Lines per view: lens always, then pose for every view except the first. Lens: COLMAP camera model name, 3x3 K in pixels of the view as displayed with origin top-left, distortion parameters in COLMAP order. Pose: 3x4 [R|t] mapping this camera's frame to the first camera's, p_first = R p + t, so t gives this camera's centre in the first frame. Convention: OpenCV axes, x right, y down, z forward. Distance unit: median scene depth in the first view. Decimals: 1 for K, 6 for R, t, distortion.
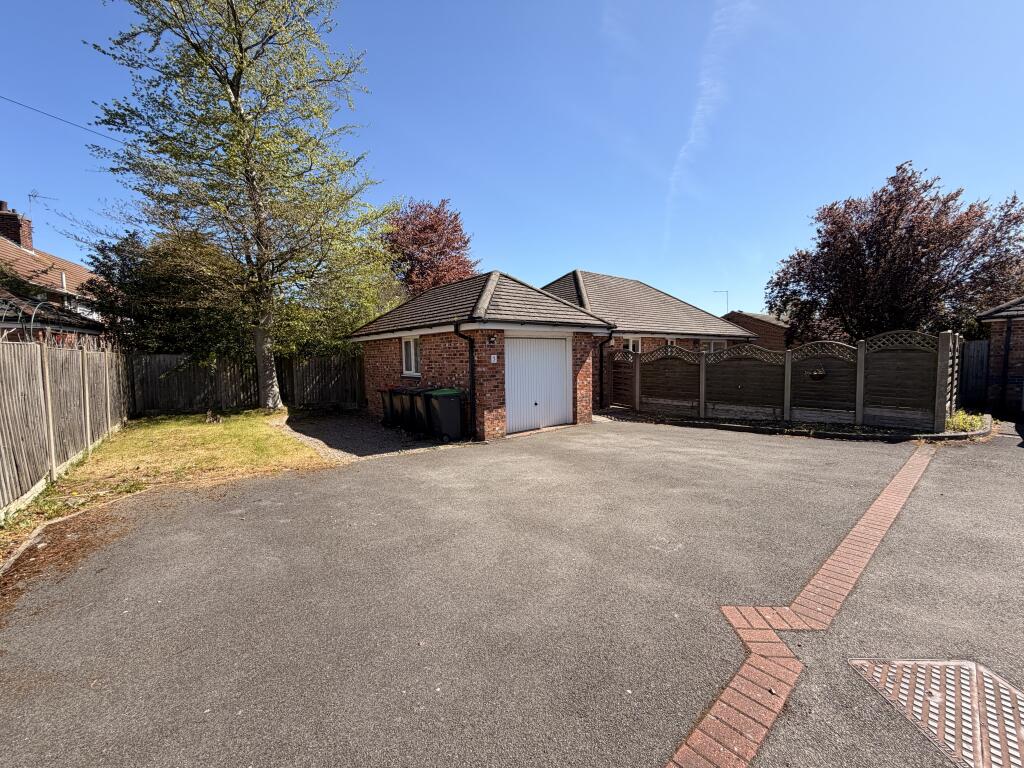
lens RADIAL K [[410.8, 0, 511.1], [0, 410.8, 380.8], [0, 0, 1]] dist [0.000545, 0.000238]
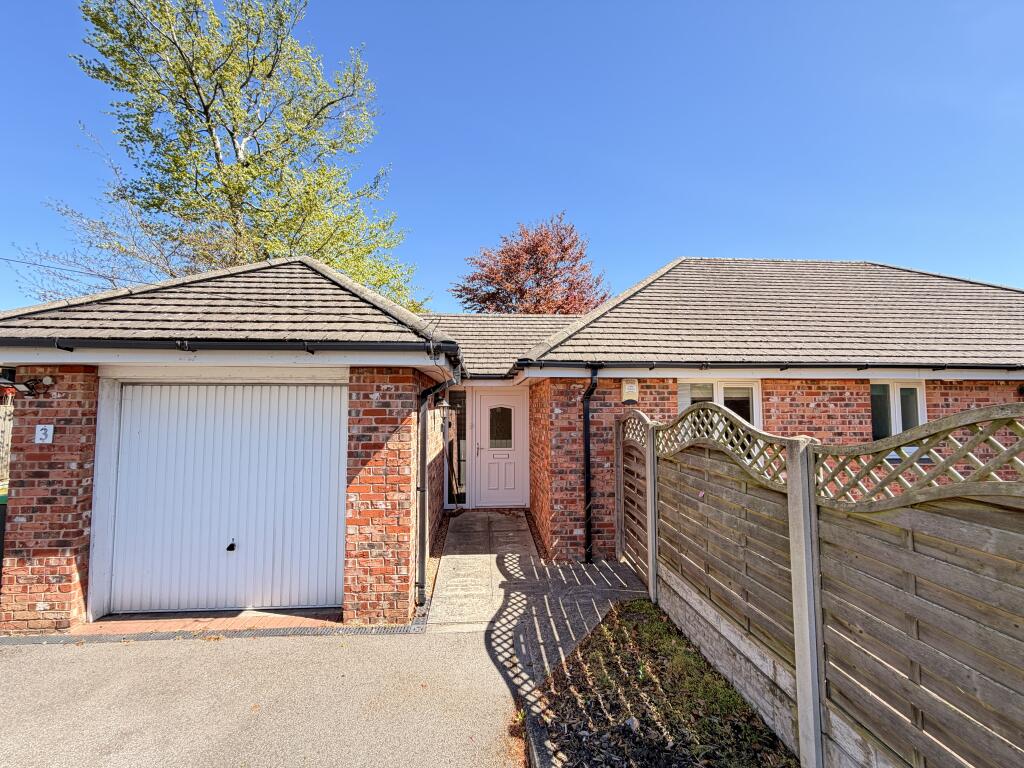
lens RADIAL K [[410.8, 0, 507.8], [0, 410.8, 382.1], [0, 0, 1]] dist [0.000545, 0.000238]
pose [[0.803955, -0.019948, -0.594355, 0.490895], [-0.050906, 0.993460, -0.102202, -0.071991], [0.592507, 0.112422, 0.797682, 0.774142]]
